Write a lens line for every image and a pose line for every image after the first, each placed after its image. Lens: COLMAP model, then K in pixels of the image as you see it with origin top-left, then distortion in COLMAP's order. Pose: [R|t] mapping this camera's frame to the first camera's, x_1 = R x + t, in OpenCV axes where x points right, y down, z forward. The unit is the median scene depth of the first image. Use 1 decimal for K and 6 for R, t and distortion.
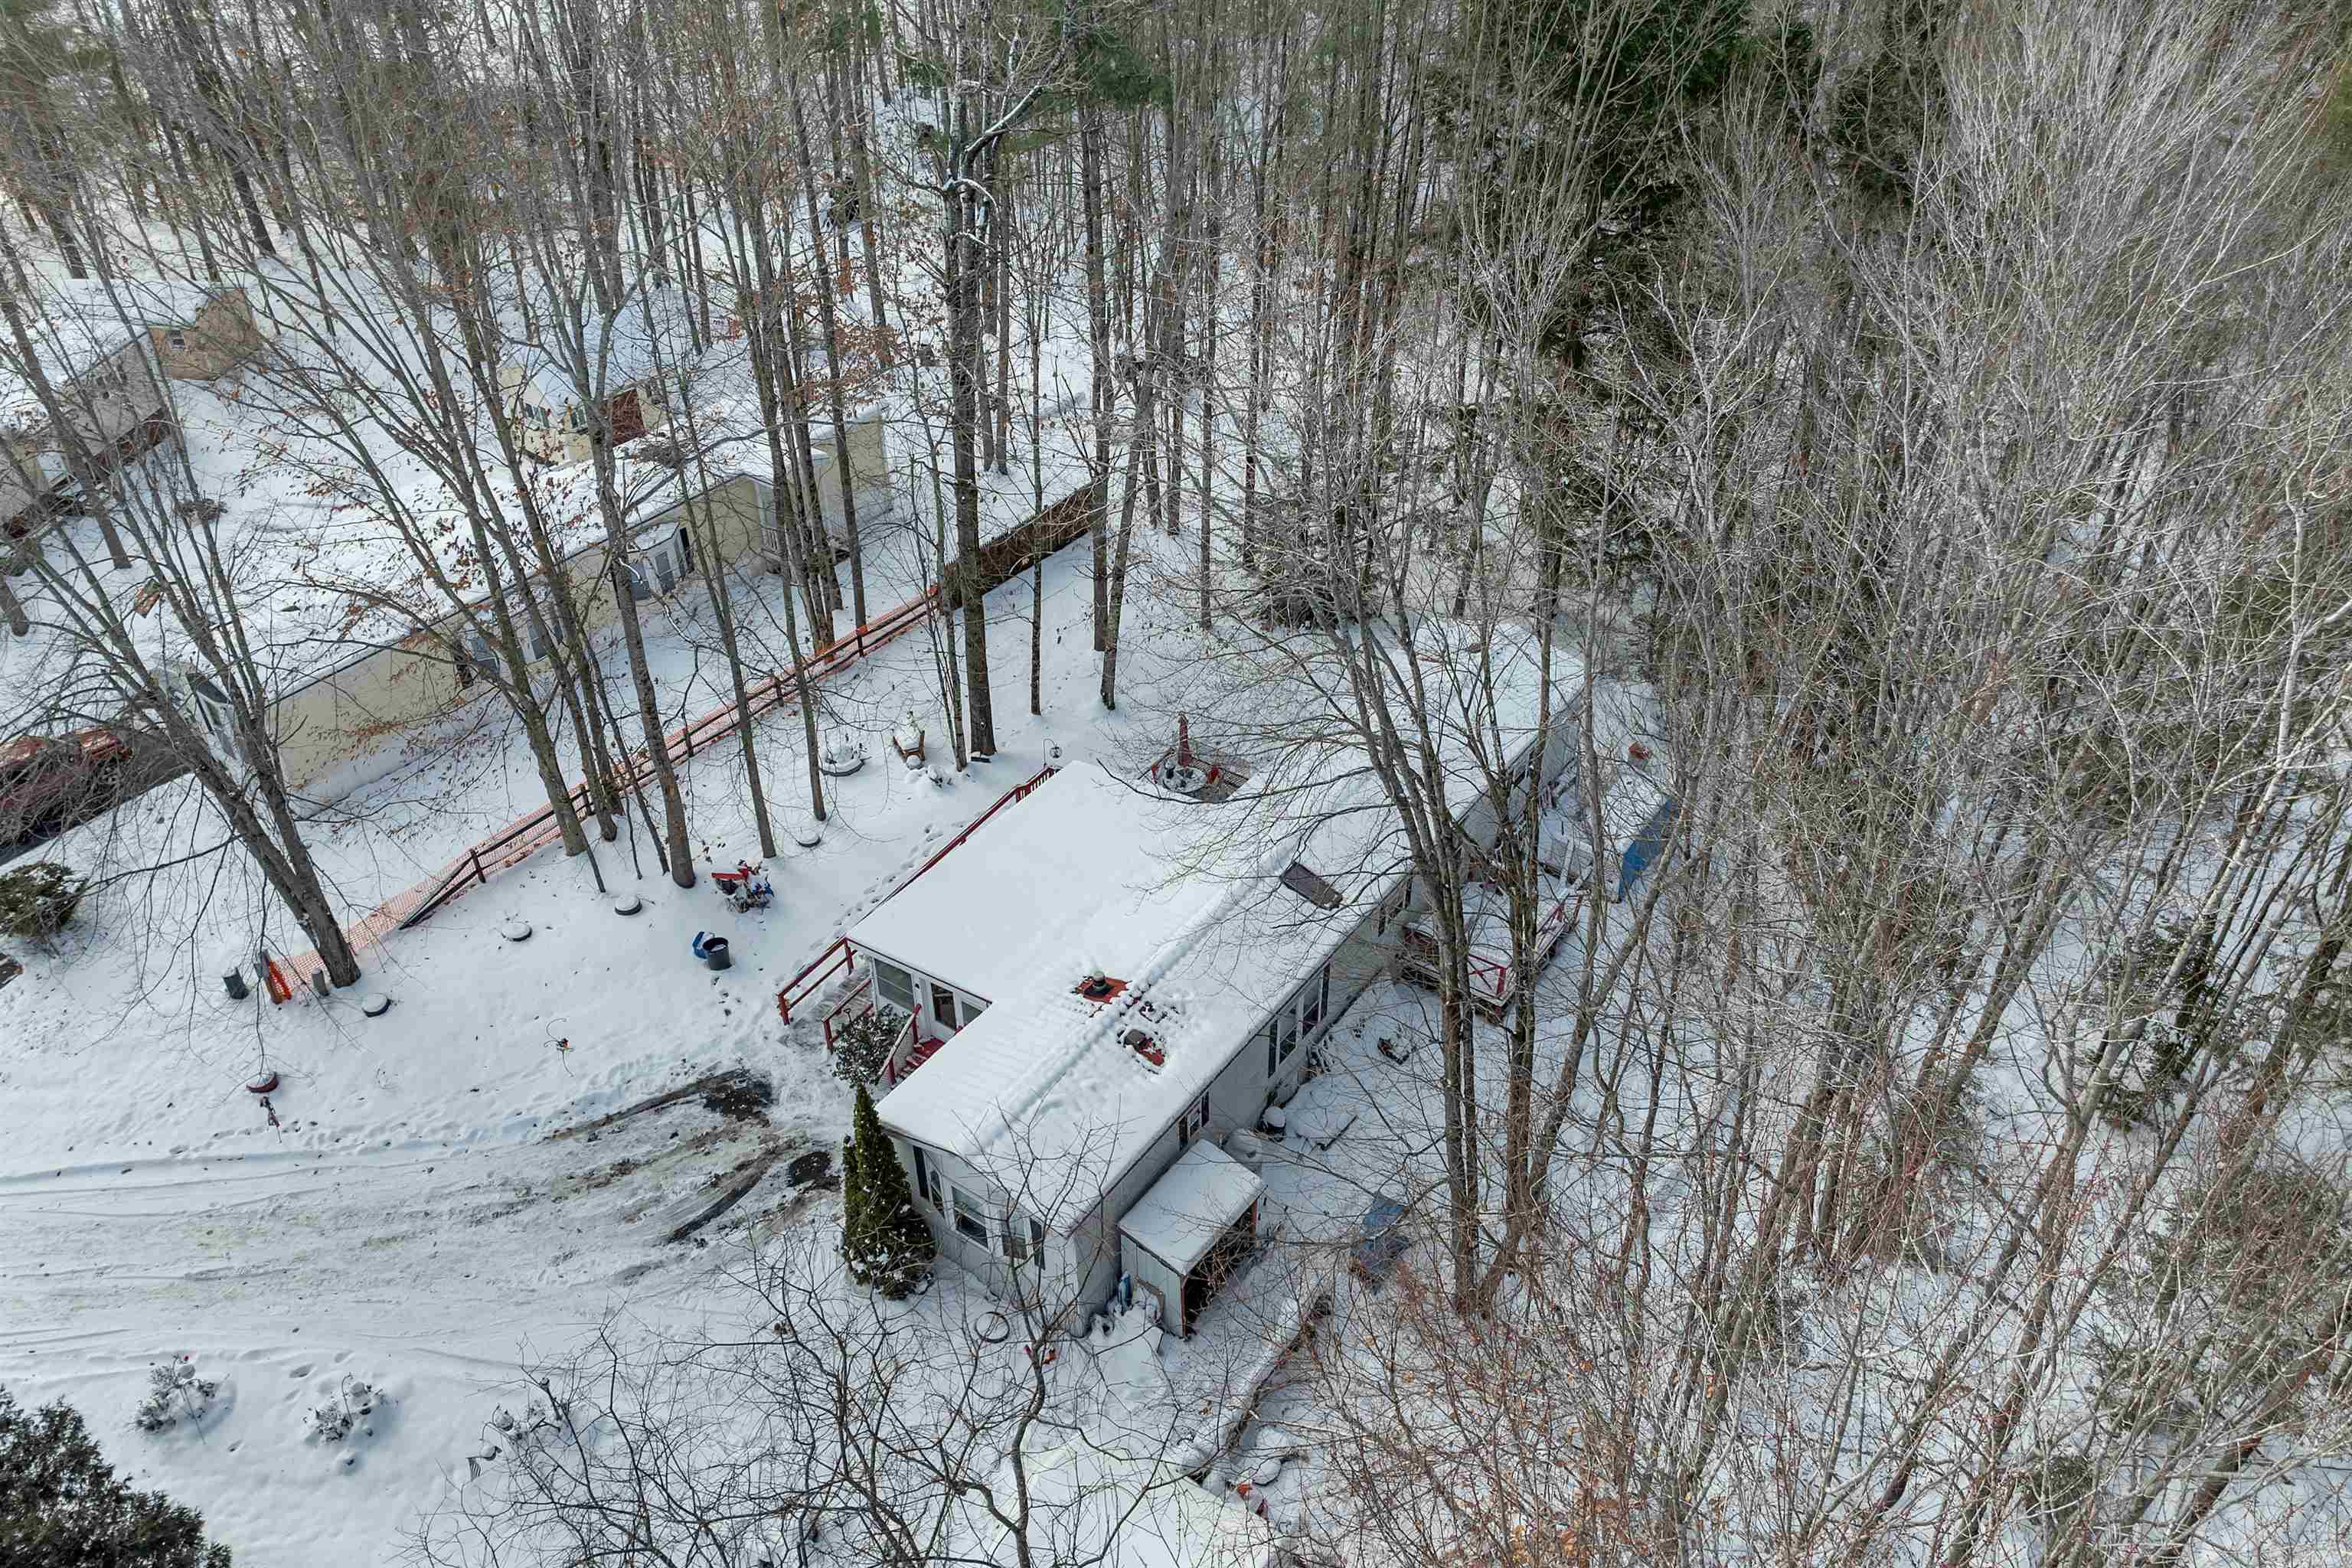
lens RADIAL K [[1705.6, 0, 1184.9], [0, 1705.6, 781.3], [0, 0, 1]] dist [-0.042983, -0.001346]
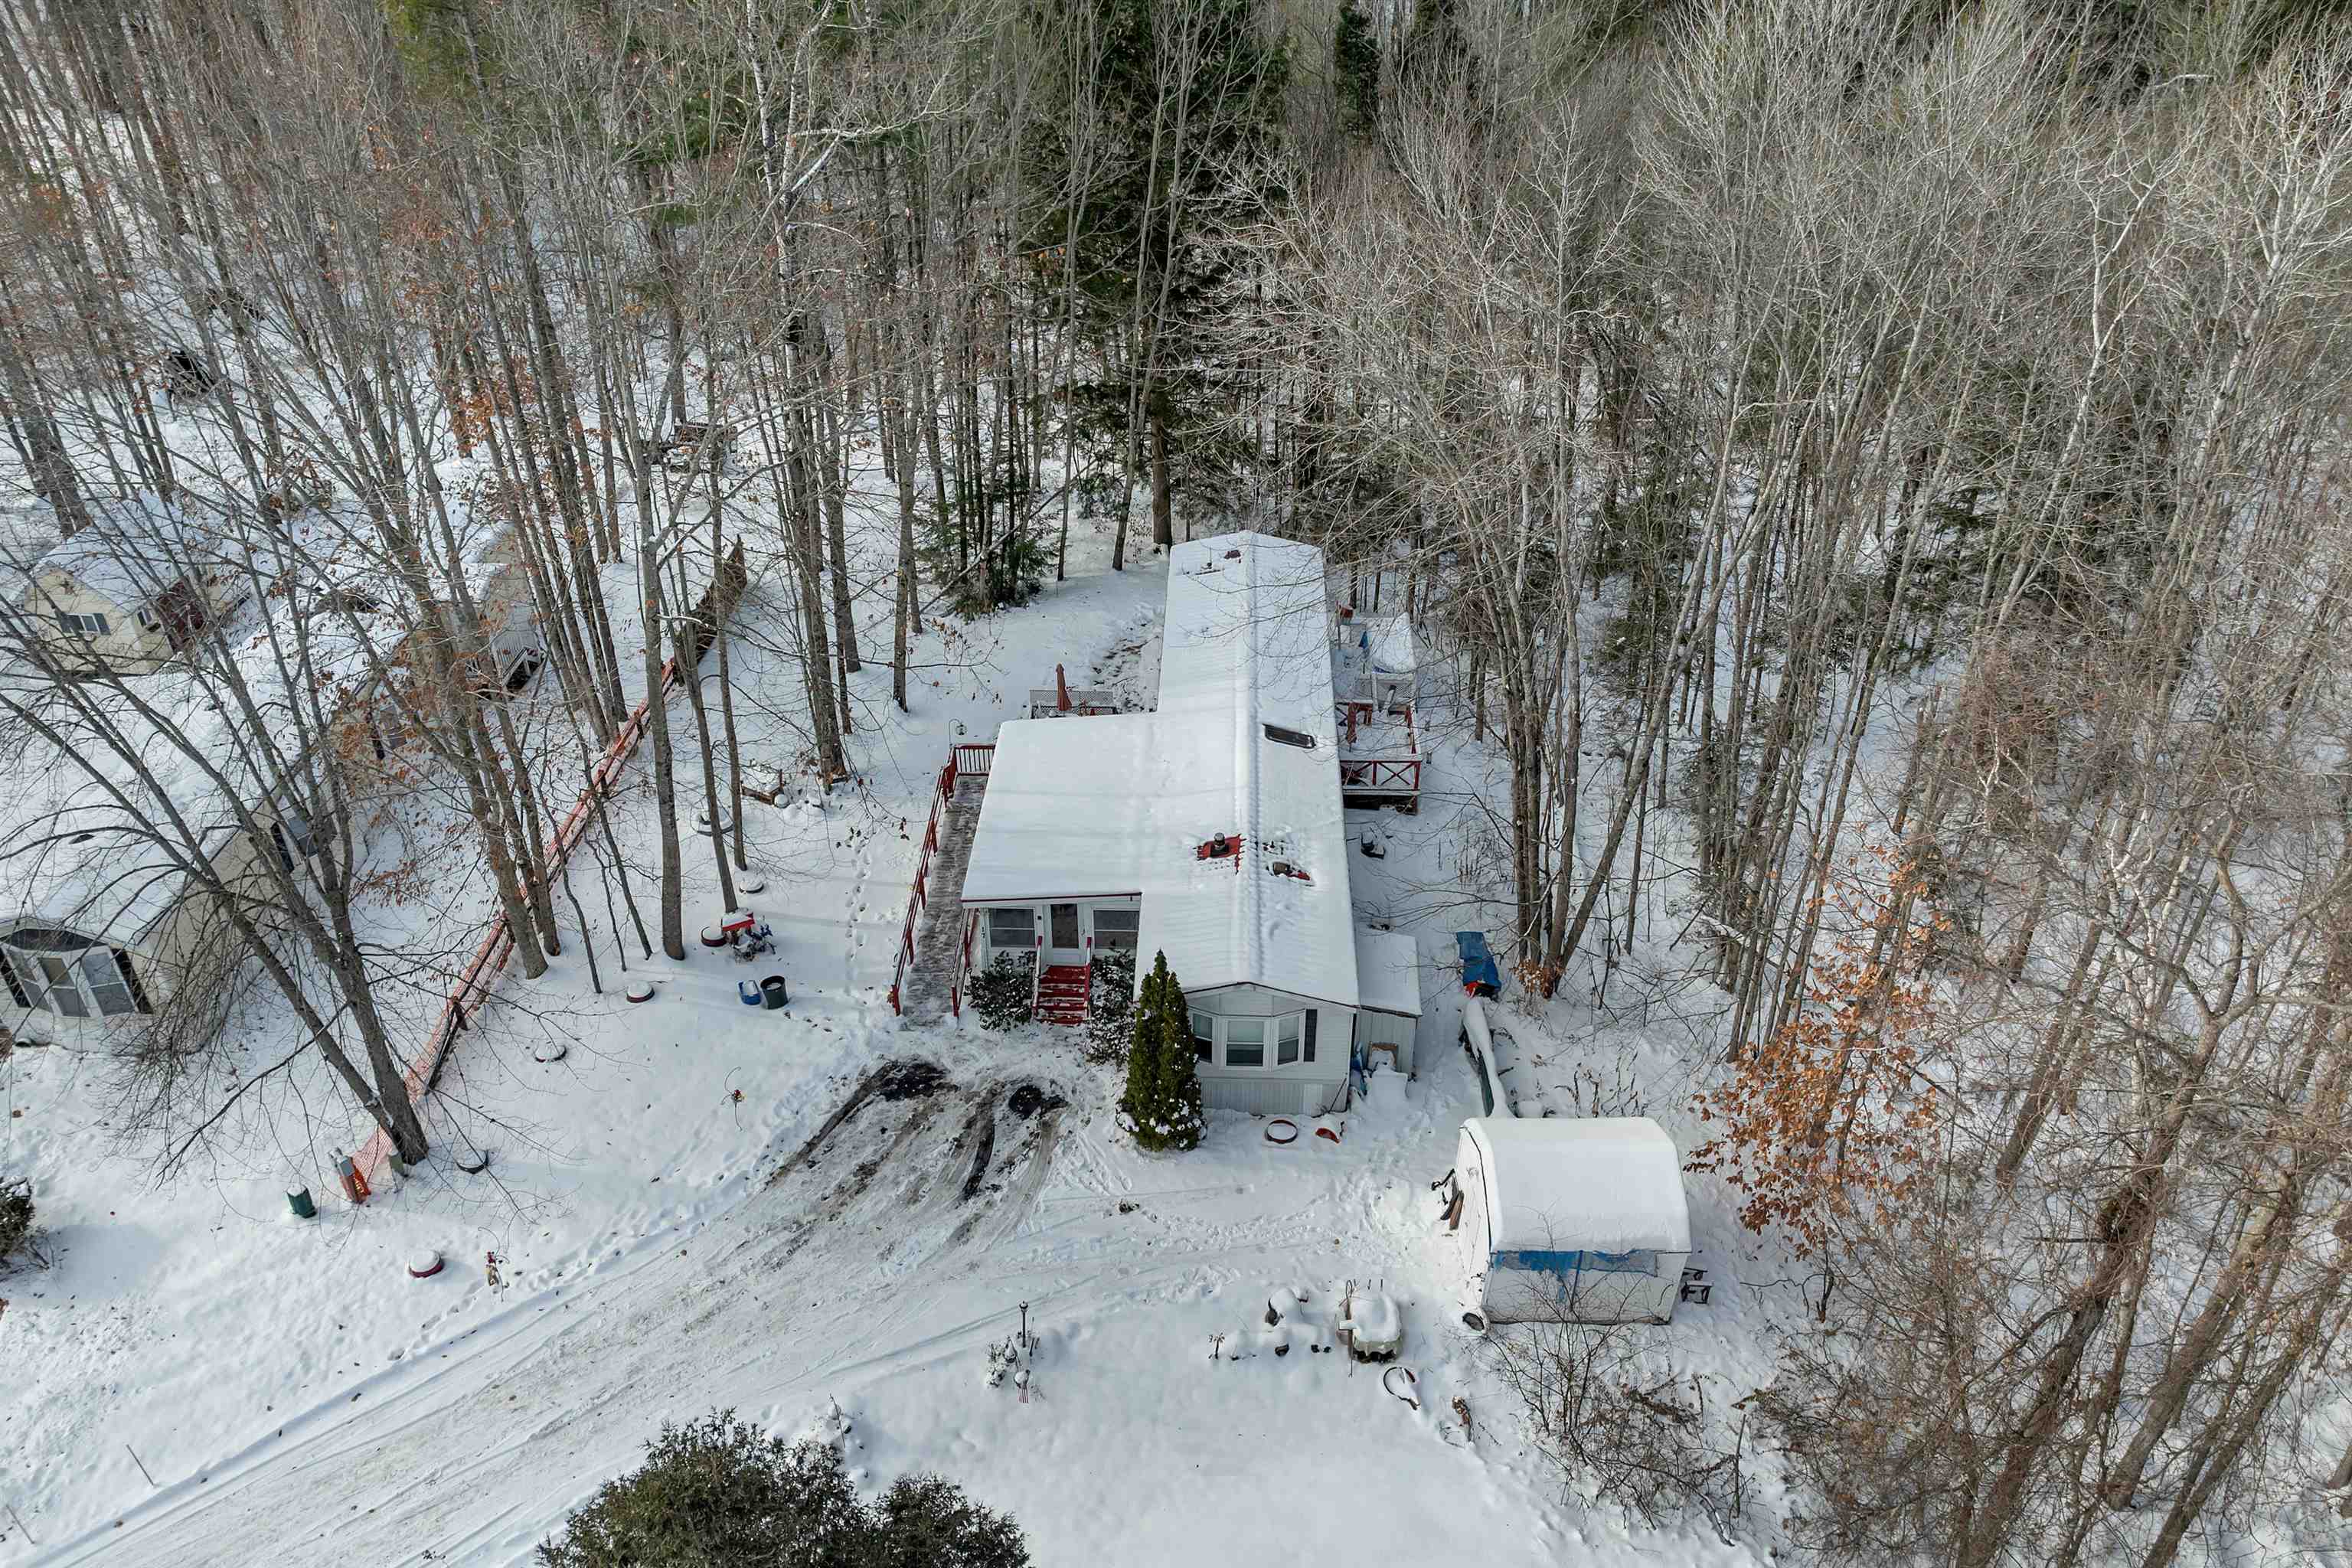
lens RADIAL K [[1705.6, 0, 1165.6], [0, 1705.6, 789.9], [0, 0, 1]] dist [-0.042983, -0.001346]
pose [[0.843954, -0.297521, 0.446344, -0.571425], [0.320034, 0.947045, 0.026150, 0.040408], [-0.430488, 0.120776, 0.894479, -0.030233]]
